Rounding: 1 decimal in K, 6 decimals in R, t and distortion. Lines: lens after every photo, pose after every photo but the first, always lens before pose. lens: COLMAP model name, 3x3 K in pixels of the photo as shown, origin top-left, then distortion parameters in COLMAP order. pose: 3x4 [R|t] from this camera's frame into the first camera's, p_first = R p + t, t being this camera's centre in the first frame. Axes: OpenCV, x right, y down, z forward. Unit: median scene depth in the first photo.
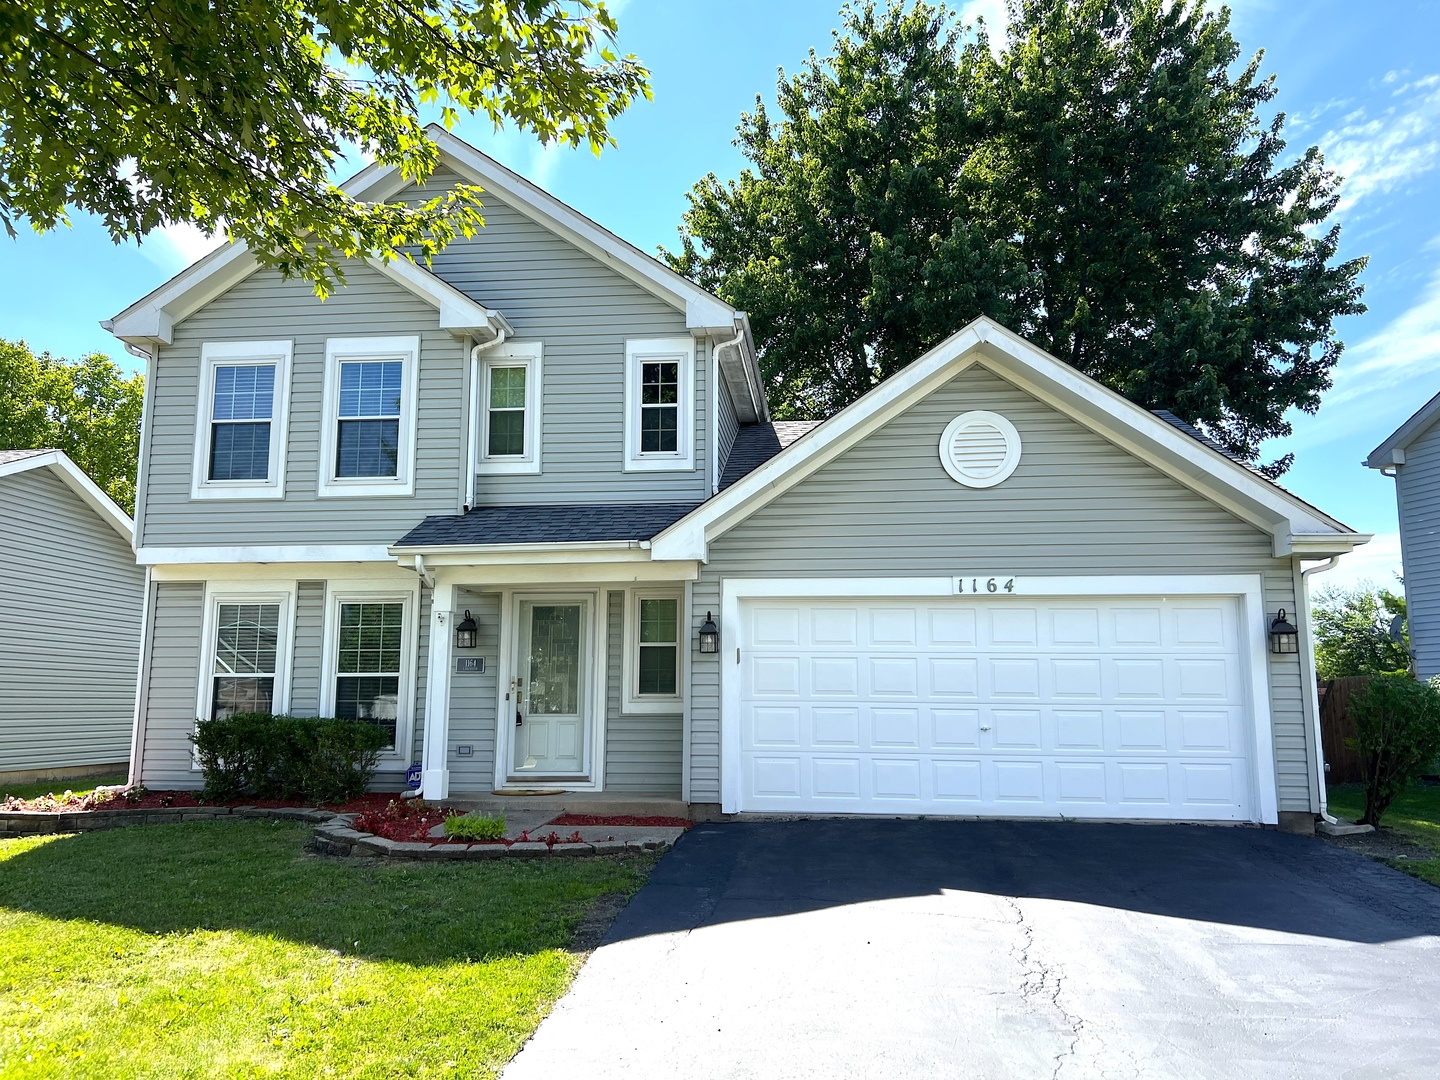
lens RADIAL K [[1106.8, 0, 718.5], [0, 1106.8, 537.5], [0, 0, 1]] dist [0.064222, -0.068926]
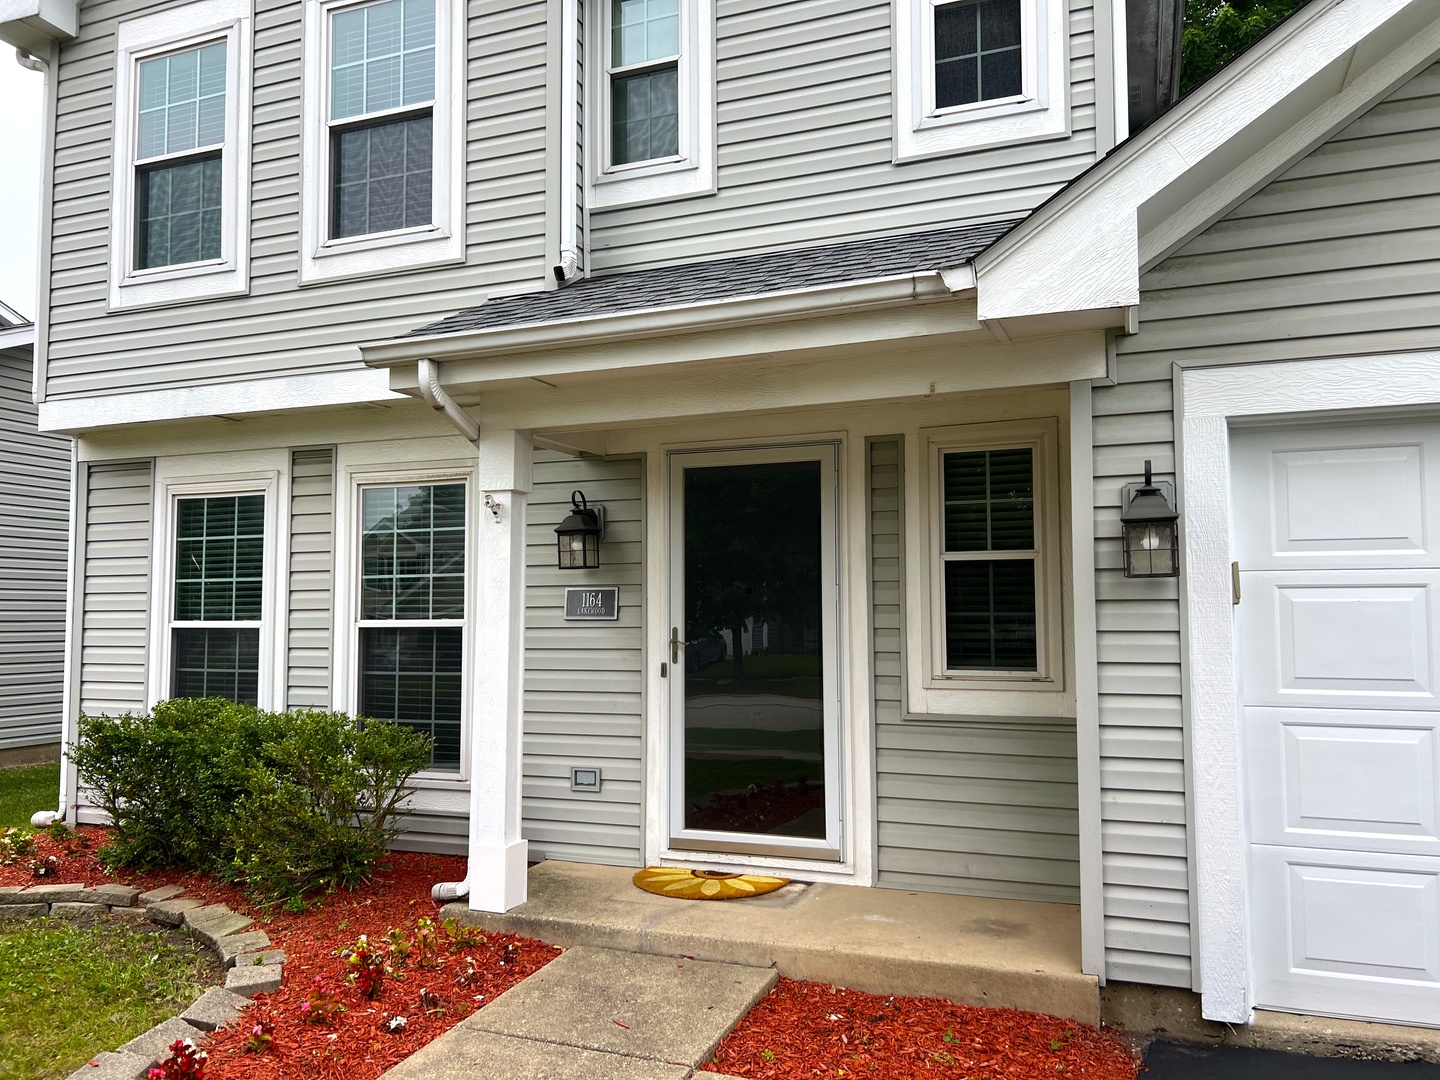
lens RADIAL K [[1106.8, 0, 718.5], [0, 1106.8, 537.5], [0, 0, 1]] dist [0.064222, -0.068926]
pose [[0.967619, -0.024682, -0.251204, -0.046690], [0.044886, 0.996171, 0.075021, 0.052045], [0.248391, -0.083868, 0.965022, 0.551331]]
